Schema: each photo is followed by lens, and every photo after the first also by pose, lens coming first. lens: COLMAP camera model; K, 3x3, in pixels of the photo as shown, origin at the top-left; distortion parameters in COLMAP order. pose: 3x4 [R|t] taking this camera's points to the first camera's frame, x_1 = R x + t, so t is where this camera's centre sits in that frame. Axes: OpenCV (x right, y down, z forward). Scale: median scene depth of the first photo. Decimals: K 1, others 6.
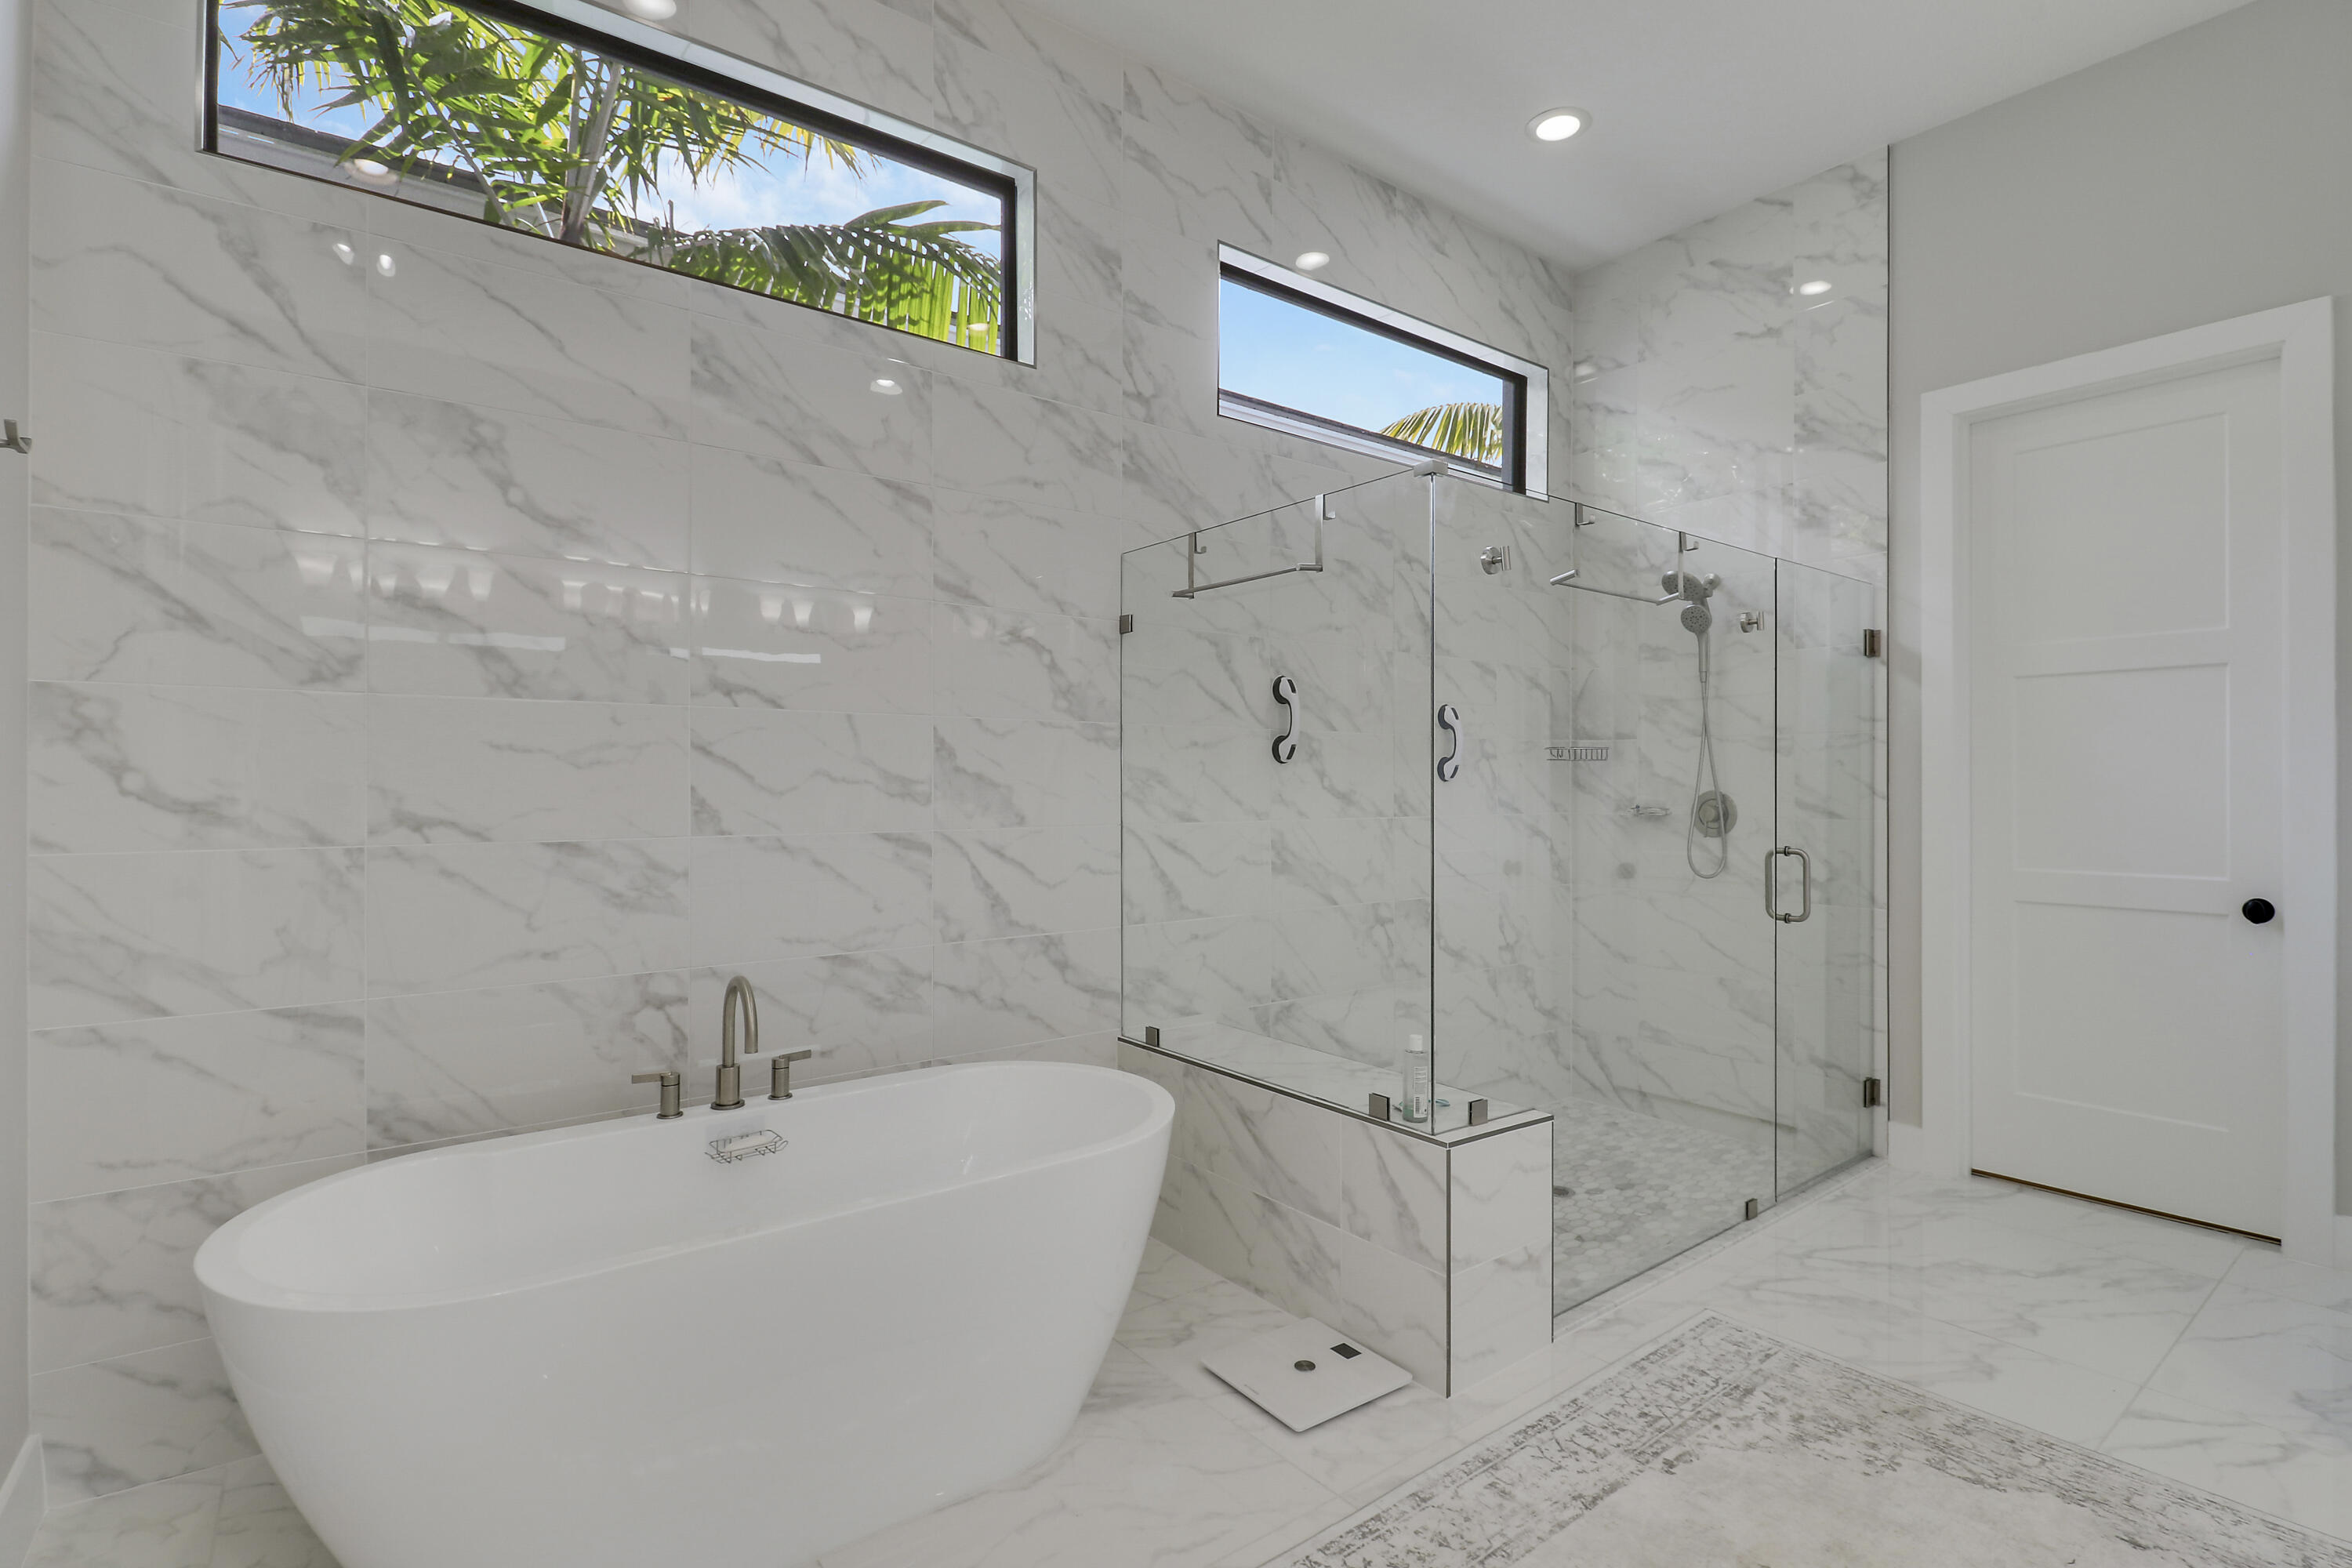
lens RADIAL K [[1092.2, 0, 1172.9], [0, 1092.2, 783.9], [0, 0, 1]] dist [-0.005025, -0.006685]
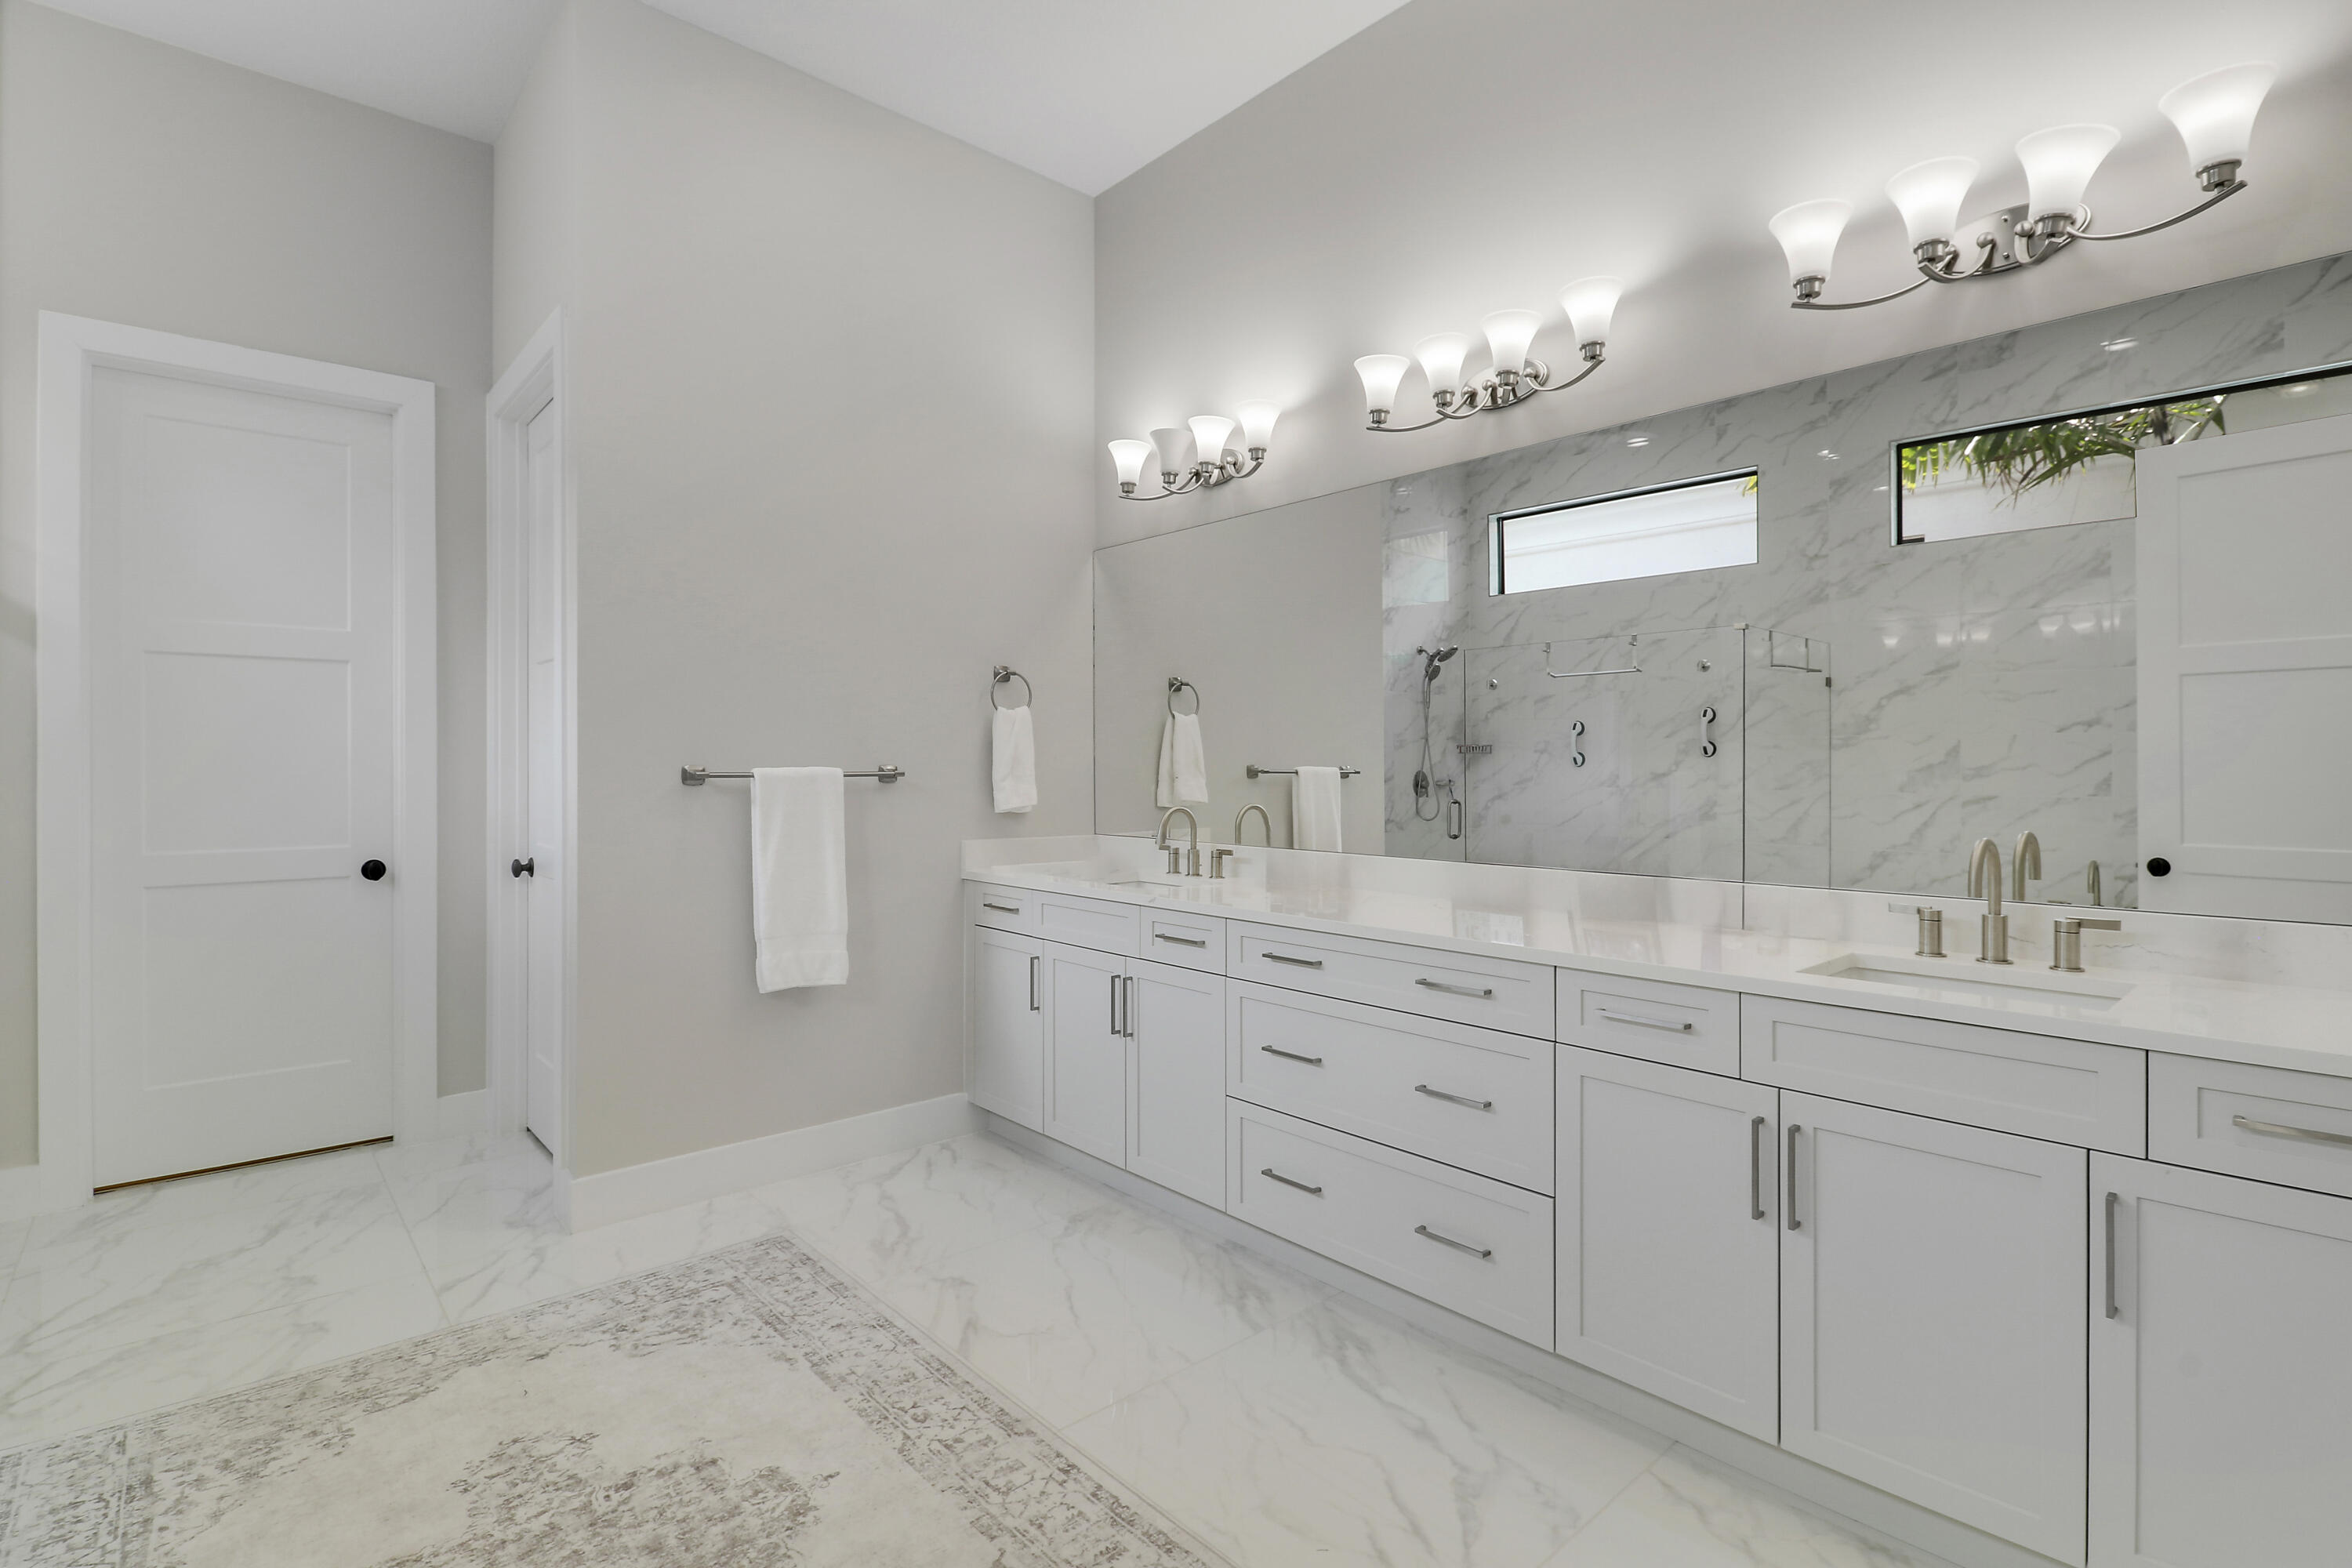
lens RADIAL K [[1092.2, 0, 1168.6], [0, 1092.2, 770.4], [0, 0, 1]] dist [-0.005025, -0.006685]
pose [[-0.051809, -0.006892, 0.998633, -0.353150], [0.000219, 0.999976, 0.006912, -0.001406], [-0.998657, 0.000576, -0.051806, 0.255998]]
